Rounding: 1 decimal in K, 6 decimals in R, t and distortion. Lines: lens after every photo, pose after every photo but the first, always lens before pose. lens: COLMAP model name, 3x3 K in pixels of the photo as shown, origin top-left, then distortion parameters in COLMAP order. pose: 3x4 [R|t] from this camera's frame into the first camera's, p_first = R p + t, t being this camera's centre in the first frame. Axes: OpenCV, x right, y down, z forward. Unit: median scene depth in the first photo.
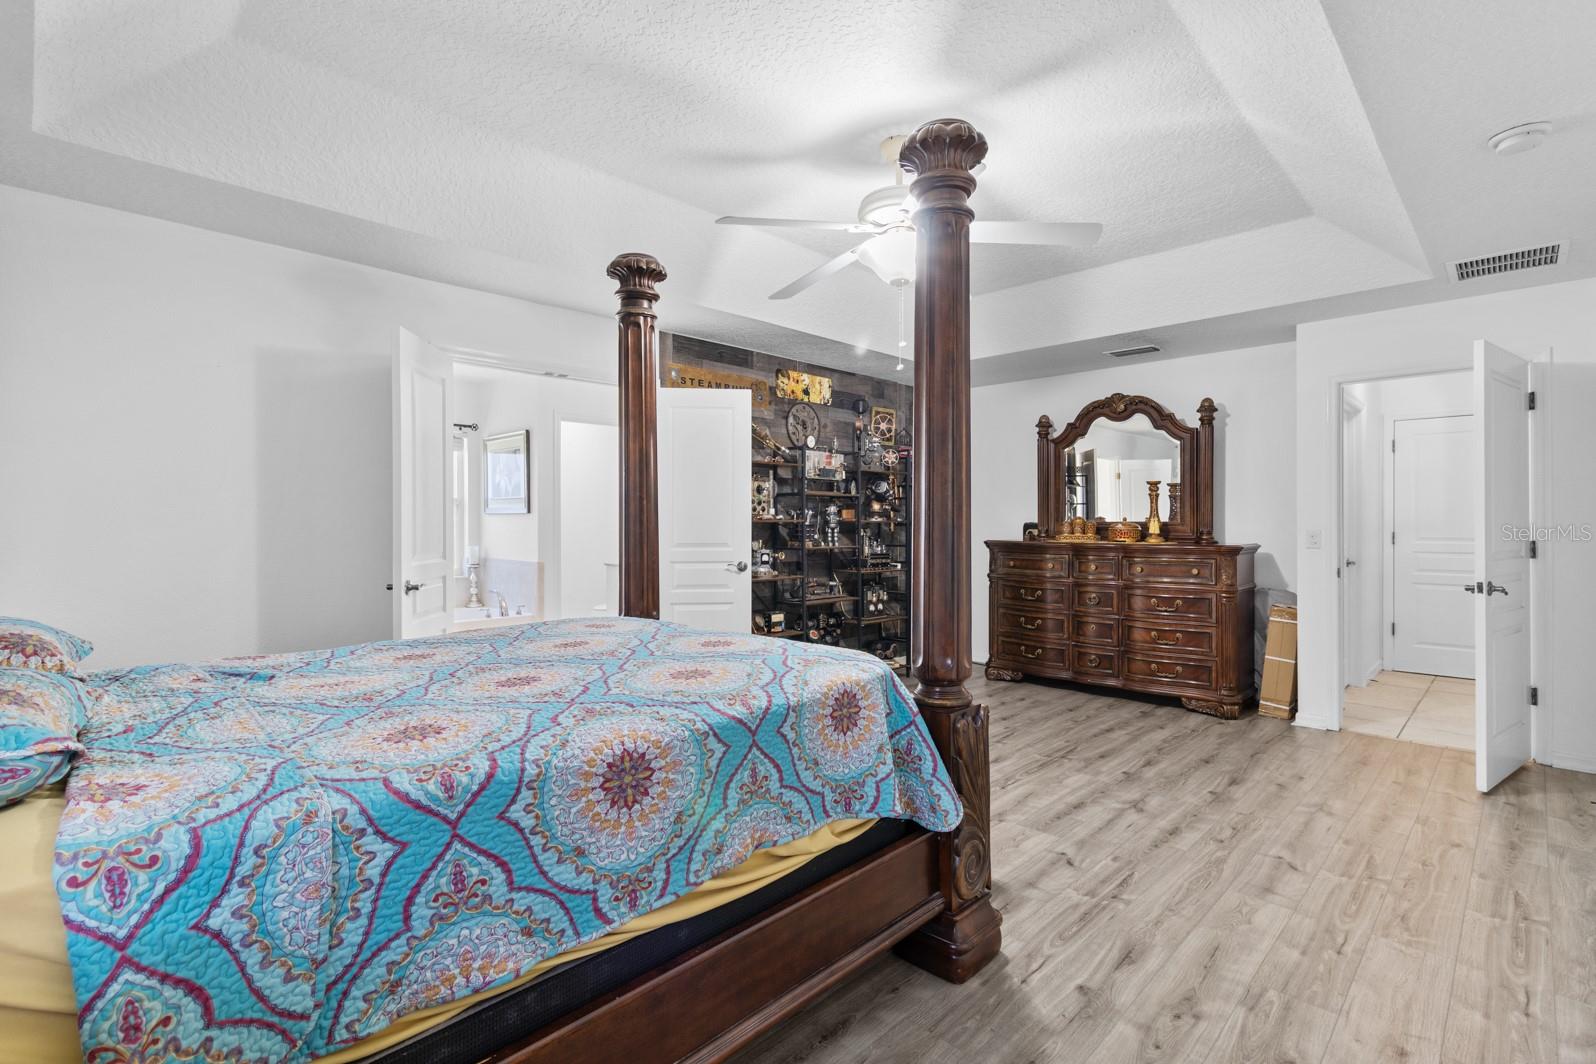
lens RADIAL K [[753.5, 0, 794.7], [0, 753.5, 528.4], [0, 0, 1]] dist [0.000583, -0.000300]
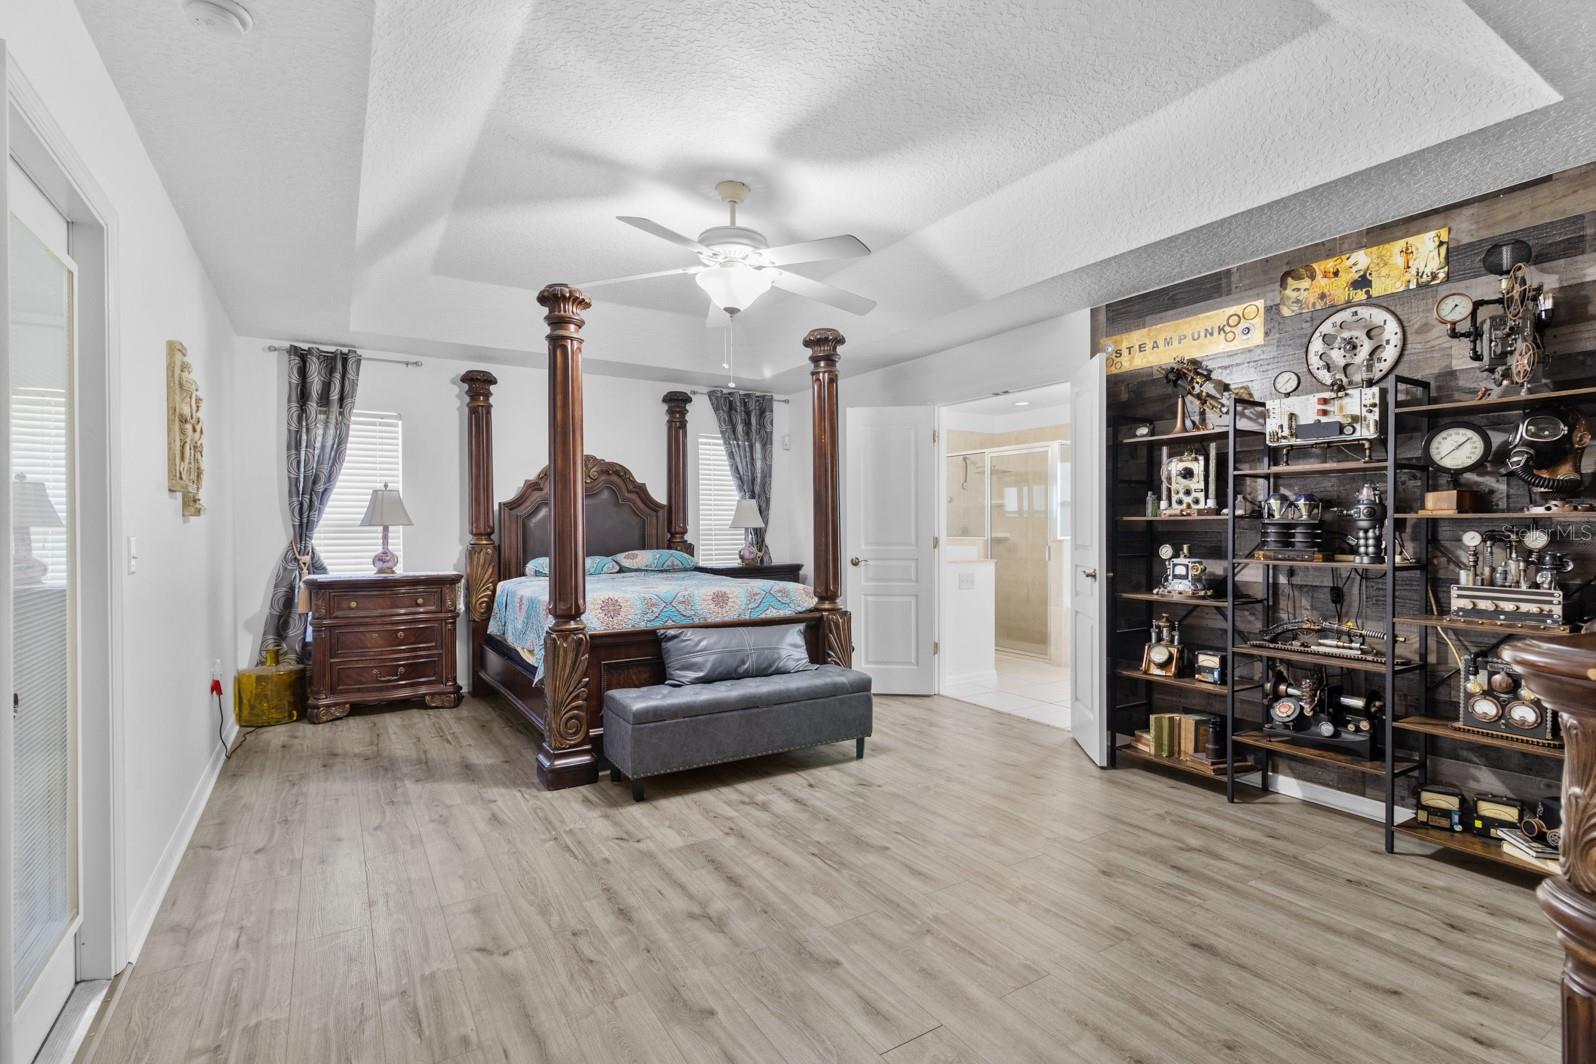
lens RADIAL K [[753.5, 0, 794.7], [0, 753.5, 528.4], [0, 0, 1]] dist [0.000583, -0.000300]
pose [[-0.244119, 0.004618, -0.969734, 0.878692], [-0.004036, 0.999975, 0.005779, -0.002775], [0.969737, 0.005325, -0.244094, 0.982428]]
